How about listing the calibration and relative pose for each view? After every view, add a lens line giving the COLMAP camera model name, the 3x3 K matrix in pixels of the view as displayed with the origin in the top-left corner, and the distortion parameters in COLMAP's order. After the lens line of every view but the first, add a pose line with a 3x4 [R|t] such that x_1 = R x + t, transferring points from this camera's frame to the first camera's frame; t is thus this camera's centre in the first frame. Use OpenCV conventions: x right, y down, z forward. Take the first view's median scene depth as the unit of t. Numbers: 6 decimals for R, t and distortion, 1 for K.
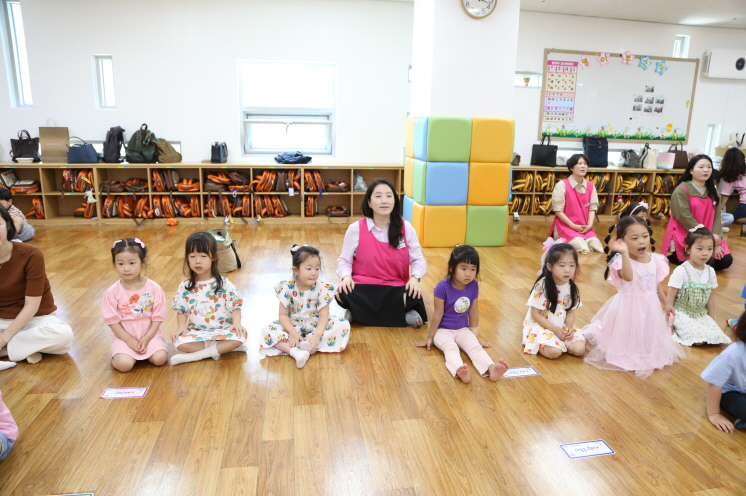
lens RADIAL K [[540.3, 0, 373.0], [0, 540.3, 248.0], [0, 0, 1]] dist [-0.159076, 0.108255]
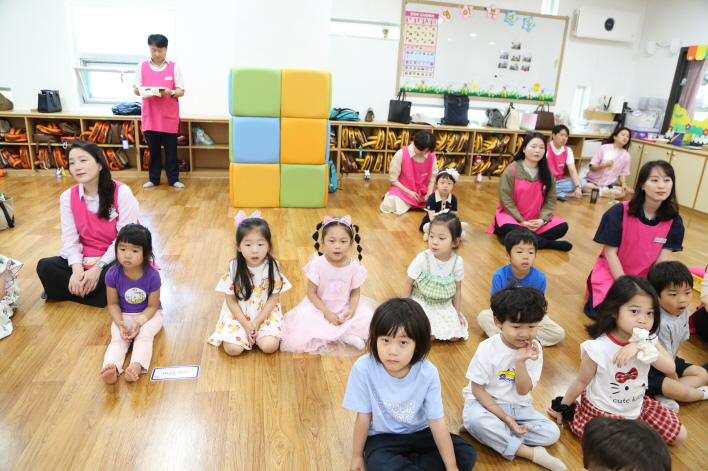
lens RADIAL K [[508.0, 0, 353.4], [0, 508.0, 239.7], [0, 0, 1]] dist [-0.137524, 0.077432]
pose [[0.997972, 0.021832, 0.059801, 0.204914], [-0.026974, 0.995880, 0.086580, -0.021679], [-0.057664, -0.088018, 0.994448, 0.081032]]
